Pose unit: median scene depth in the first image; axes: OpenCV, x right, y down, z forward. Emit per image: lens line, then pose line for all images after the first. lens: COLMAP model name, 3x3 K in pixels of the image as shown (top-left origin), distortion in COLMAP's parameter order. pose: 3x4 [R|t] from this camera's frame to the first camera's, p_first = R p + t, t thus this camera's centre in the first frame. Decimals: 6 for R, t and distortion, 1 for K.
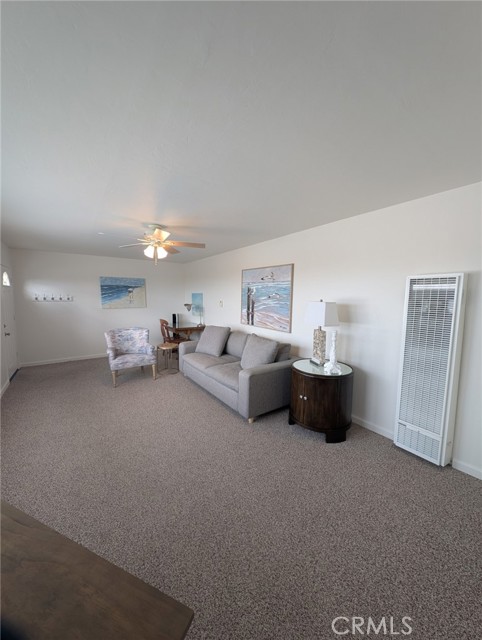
lens RADIAL K [[238.5, 0, 239.9], [0, 238.5, 319.9], [0, 0, 1]] dist [0.000459, -0.000738]
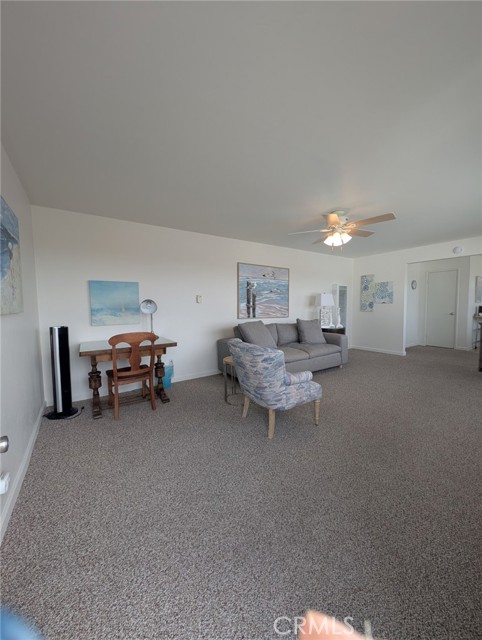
lens RADIAL K [[238.5, 0, 241.5], [0, 238.5, 317.8], [0, 0, 1]] dist [0.000459, -0.000738]
pose [[0.030726, -0.071726, 0.996951, -1.023078], [0.105581, 0.992075, 0.068121, -0.056305], [-0.993936, 0.103166, 0.038055, 1.034168]]
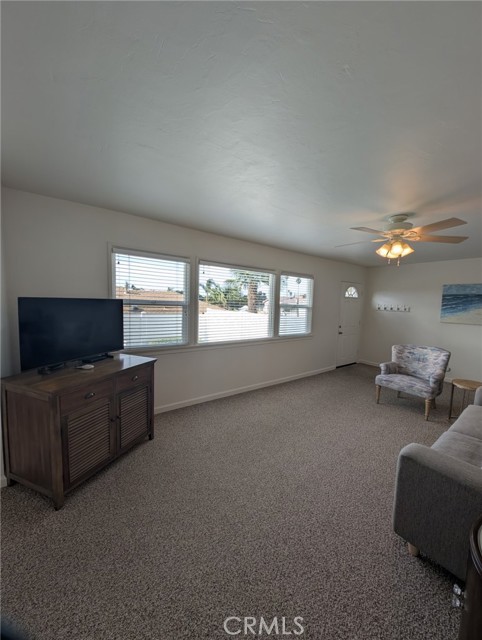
lens RADIAL K [[238.5, 0, 238.9], [0, 238.5, 322.1], [0, 0, 1]] dist [0.000459, -0.000738]
pose [[0.023111, 0.080474, -0.996489, 0.314739], [-0.131813, 0.988299, 0.076756, -0.025559], [0.991005, 0.129576, 0.033448, 0.347481]]
